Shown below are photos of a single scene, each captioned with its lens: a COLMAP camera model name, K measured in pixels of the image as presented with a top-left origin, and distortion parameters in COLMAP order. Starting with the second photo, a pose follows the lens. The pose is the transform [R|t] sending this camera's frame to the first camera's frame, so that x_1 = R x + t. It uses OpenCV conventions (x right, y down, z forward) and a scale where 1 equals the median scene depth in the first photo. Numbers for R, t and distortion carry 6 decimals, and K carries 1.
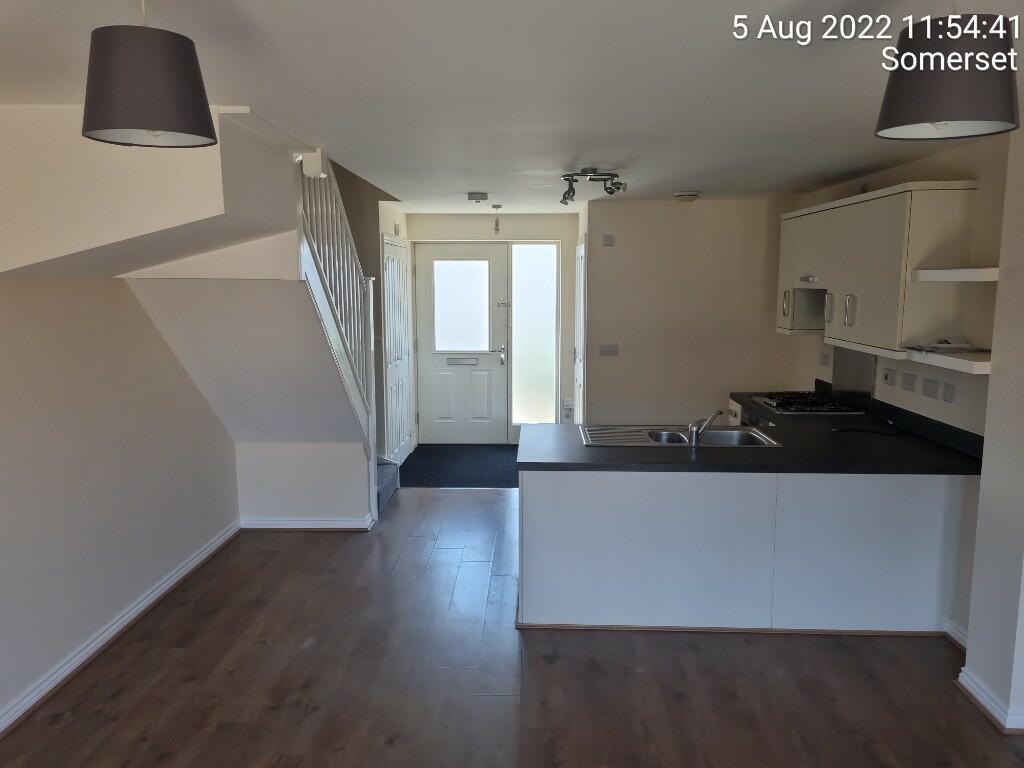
lens RADIAL K [[767.1, 0, 511.6], [0, 767.1, 385.2], [0, 0, 1]] dist [0.046009, -0.012715]
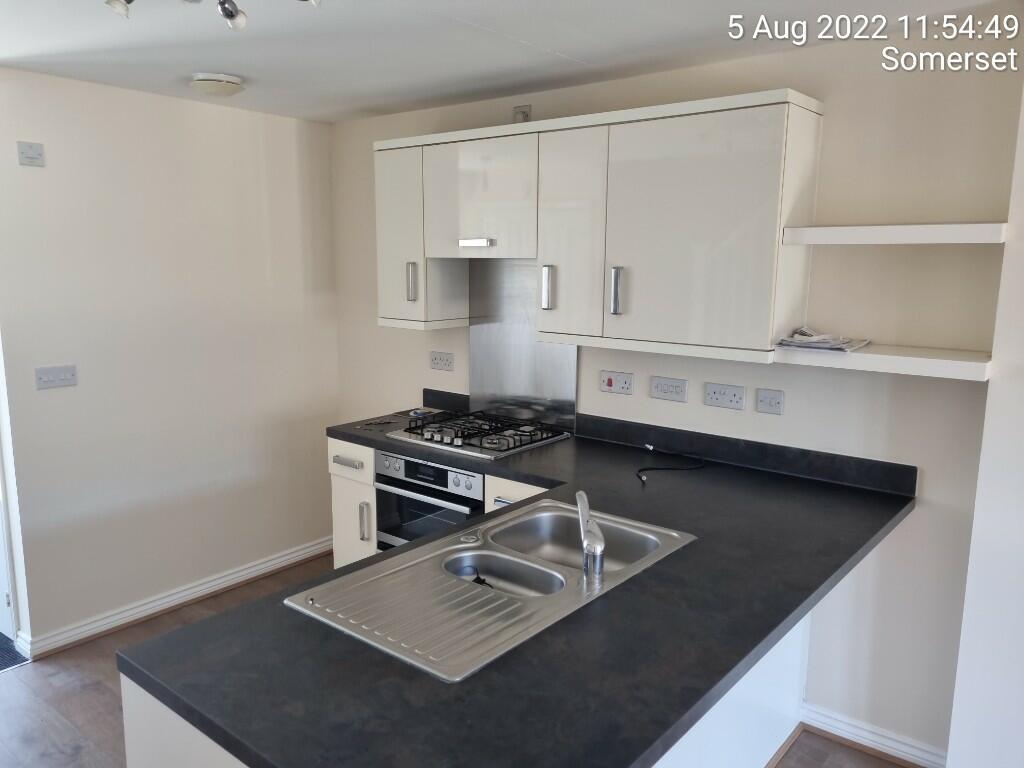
lens RADIAL K [[767.1, 0, 514.4], [0, 767.1, 387.5], [0, 0, 1]] dist [0.046009, -0.012715]
pose [[0.612677, -0.119993, 0.781171, -0.112332], [0.094322, 0.992444, 0.078469, -0.063373], [-0.784685, 0.025606, 0.619366, 0.568789]]
